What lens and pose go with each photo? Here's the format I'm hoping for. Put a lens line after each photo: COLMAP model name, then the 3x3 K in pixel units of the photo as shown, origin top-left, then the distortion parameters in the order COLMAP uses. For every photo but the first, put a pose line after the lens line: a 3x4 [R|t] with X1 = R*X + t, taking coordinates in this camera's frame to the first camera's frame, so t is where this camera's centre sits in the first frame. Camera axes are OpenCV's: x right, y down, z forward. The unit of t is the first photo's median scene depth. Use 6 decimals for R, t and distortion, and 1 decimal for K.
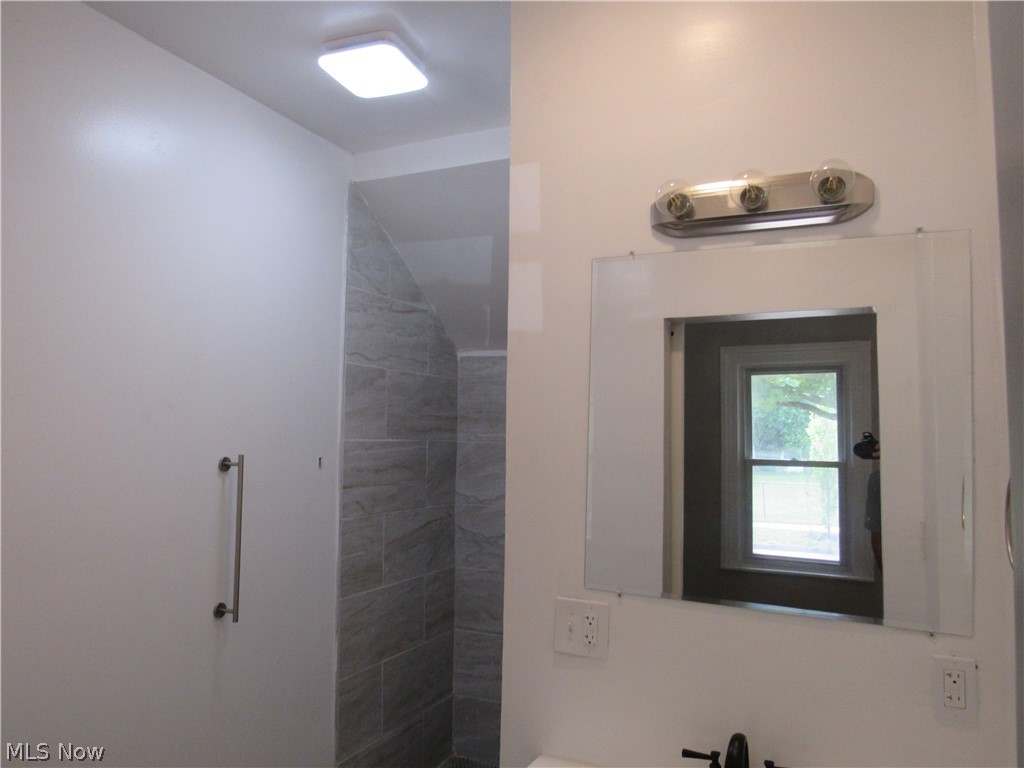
lens RADIAL K [[741.1, 0, 512.6], [0, 741.1, 388.2], [0, 0, 1]] dist [-0.008355, 0.009011]
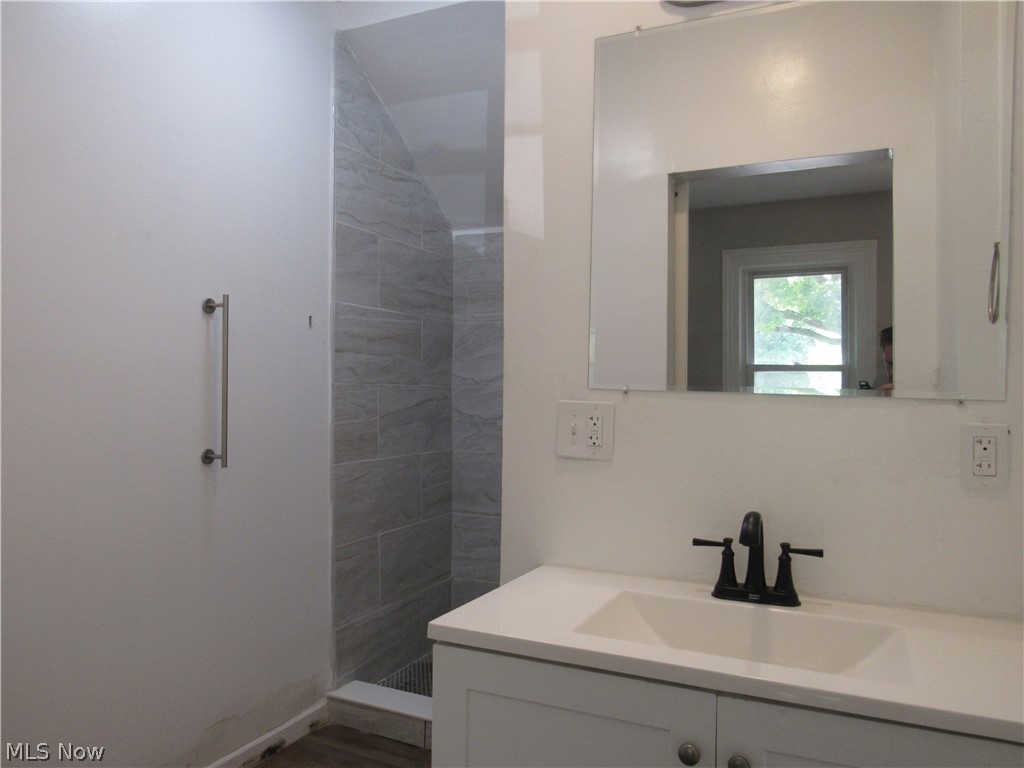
lens RADIAL K [[741.1, 0, 511.2], [0, 741.1, 384.9], [0, 0, 1]] dist [-0.008355, 0.009011]
pose [[0.999967, -0.007742, 0.002350, -0.001984], [0.007604, 0.998528, 0.053711, 0.123119], [-0.002762, -0.053691, 0.998554, 0.033048]]
